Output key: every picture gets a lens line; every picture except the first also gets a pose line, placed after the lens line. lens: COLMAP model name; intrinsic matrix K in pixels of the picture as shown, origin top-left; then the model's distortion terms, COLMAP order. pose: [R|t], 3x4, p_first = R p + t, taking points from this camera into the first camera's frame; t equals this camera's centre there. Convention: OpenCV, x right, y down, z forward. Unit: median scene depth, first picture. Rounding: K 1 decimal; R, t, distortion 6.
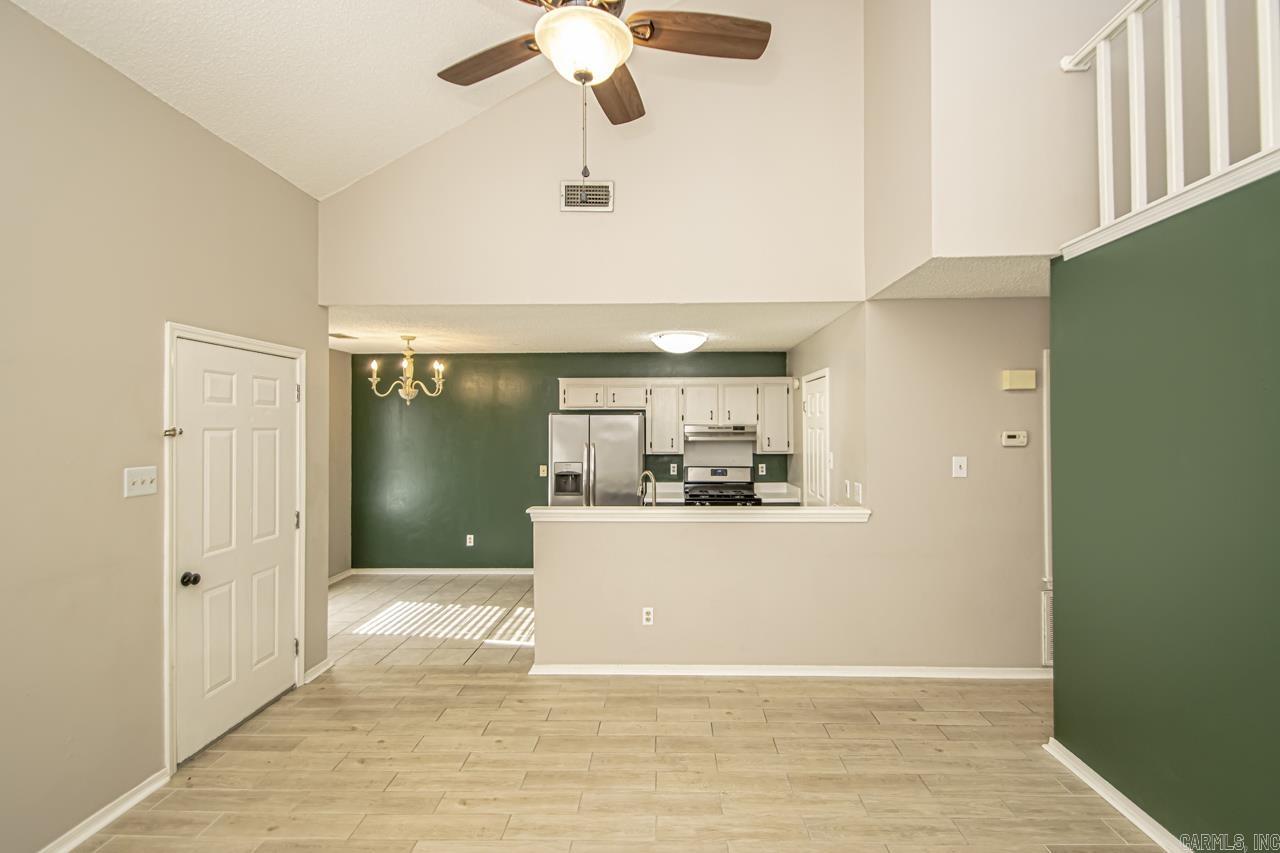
lens RADIAL K [[595.8, 0, 667.7], [0, 595.8, 434.7], [0, 0, 1]] dist [0.028385, -0.020643]
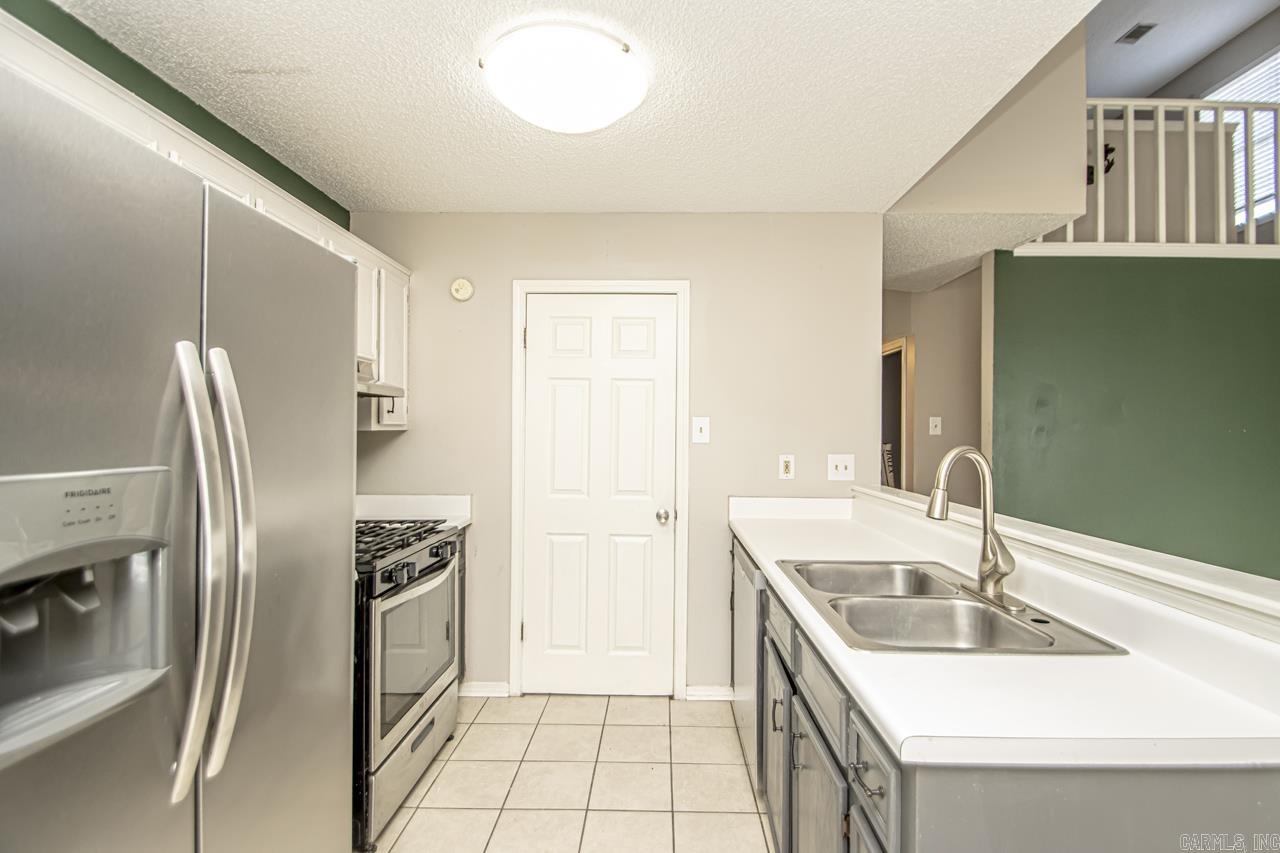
lens RADIAL K [[630.1, 0, 611.4], [0, 630.1, 422.2], [0, 0, 1]] dist [0.051609, -0.087895]
pose [[0.030508, 0.011946, 0.999463, -0.407216], [-0.001177, 0.999928, -0.011915, 0.044257], [-0.999534, -0.000813, 0.030520, 1.106912]]
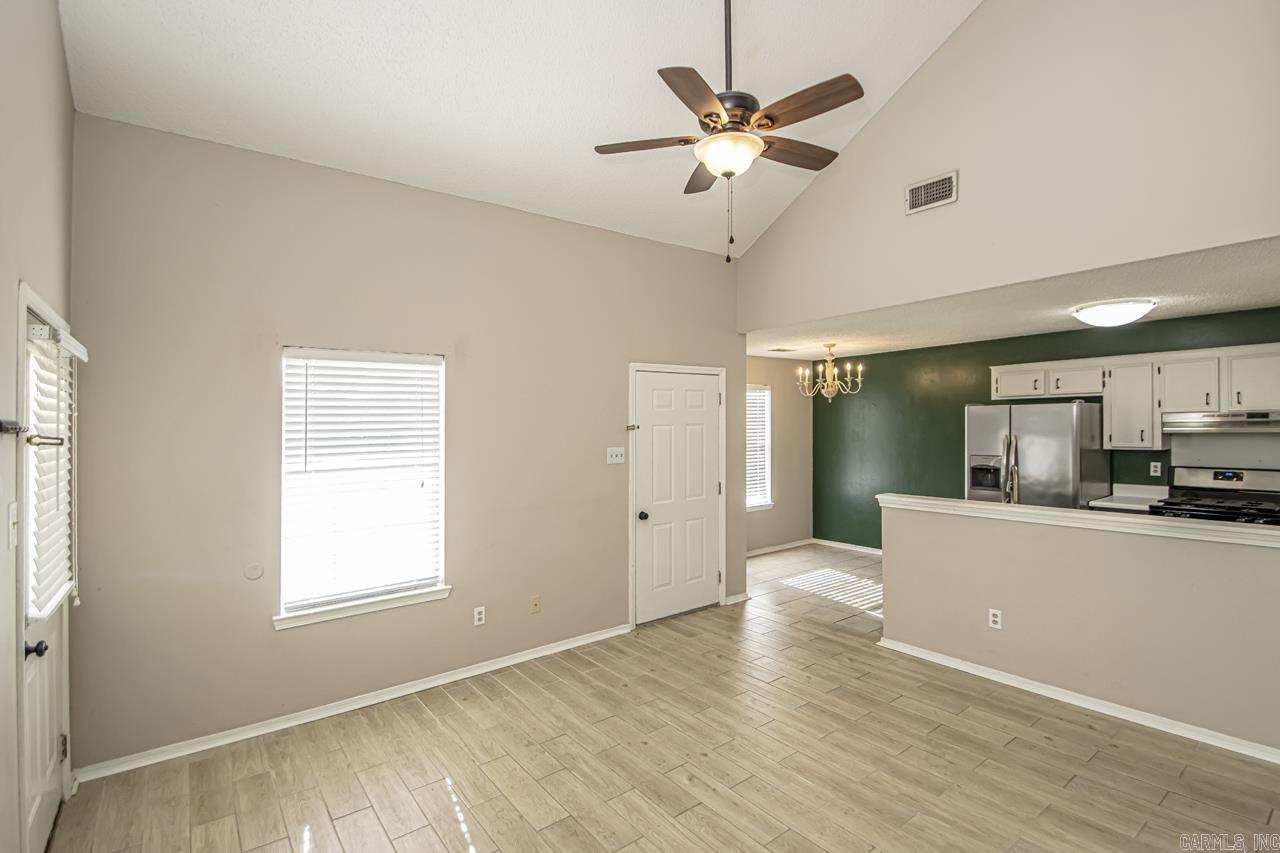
lens RADIAL K [[599.8, 0, 660.1], [0, 599.8, 427.9], [0, 0, 1]] dist [0.002080, -0.017906]
pose [[0.630927, -0.005025, -0.775826, 0.296368], [0.006684, 0.999977, -0.001041, -0.000273], [0.775814, -0.004529, 0.630946, -0.004594]]
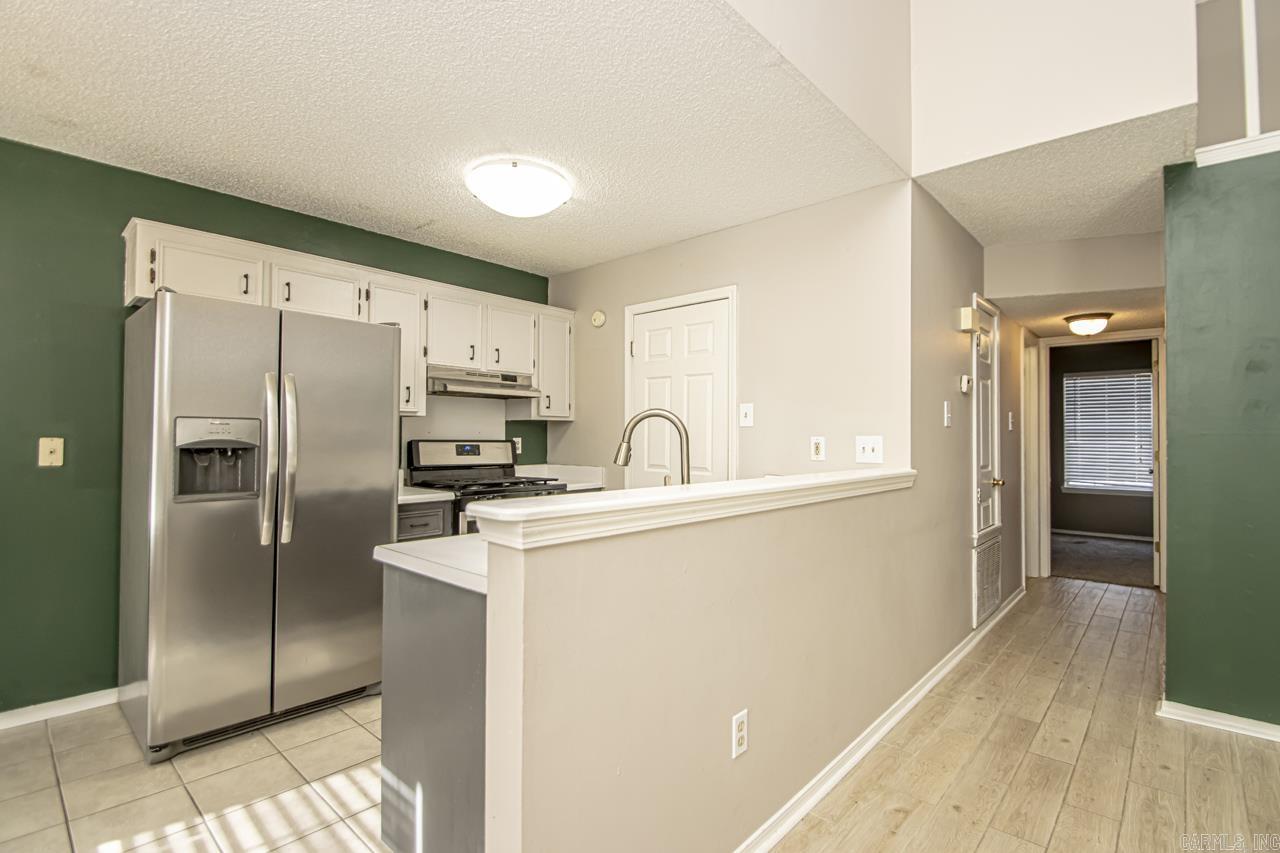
lens RADIAL K [[593.0, 0, 697.5], [0, 593.0, 432.6], [0, 0, 1]] dist [0.025312, -0.020781]
pose [[0.661613, 0.004162, 0.749834, -0.305376], [0.002157, 0.999970, -0.007453, 0.071483], [-0.749842, 0.006548, 0.661584, 0.593413]]
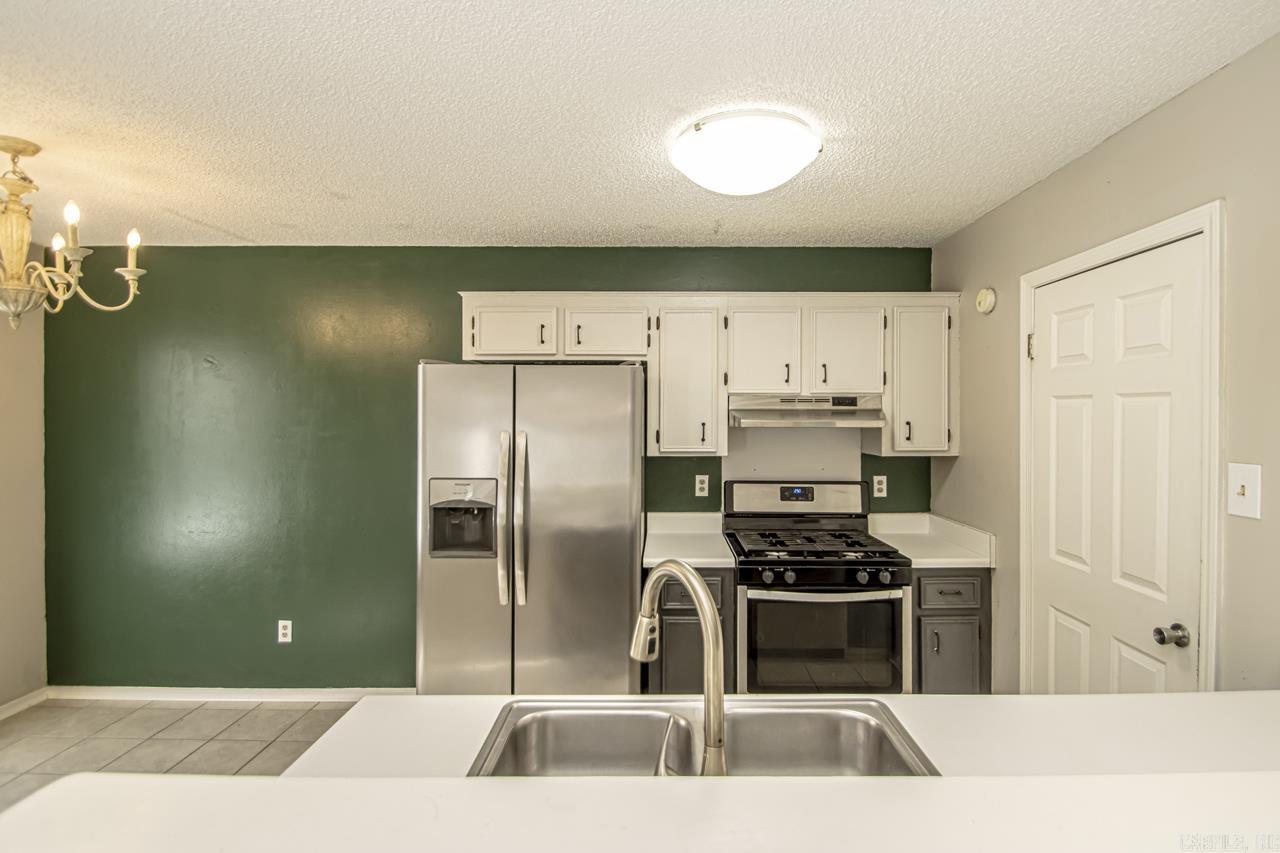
lens RADIAL K [[641.6, 0, 635.3], [0, 641.6, 421.9], [0, 0, 1]] dist [0.027686, -0.034894]
pose [[0.999241, 0.002390, -0.038881, -0.035081], [-0.002434, 0.999996, -0.001065, 0.008311], [0.038878, 0.001159, 0.999243, 0.671430]]
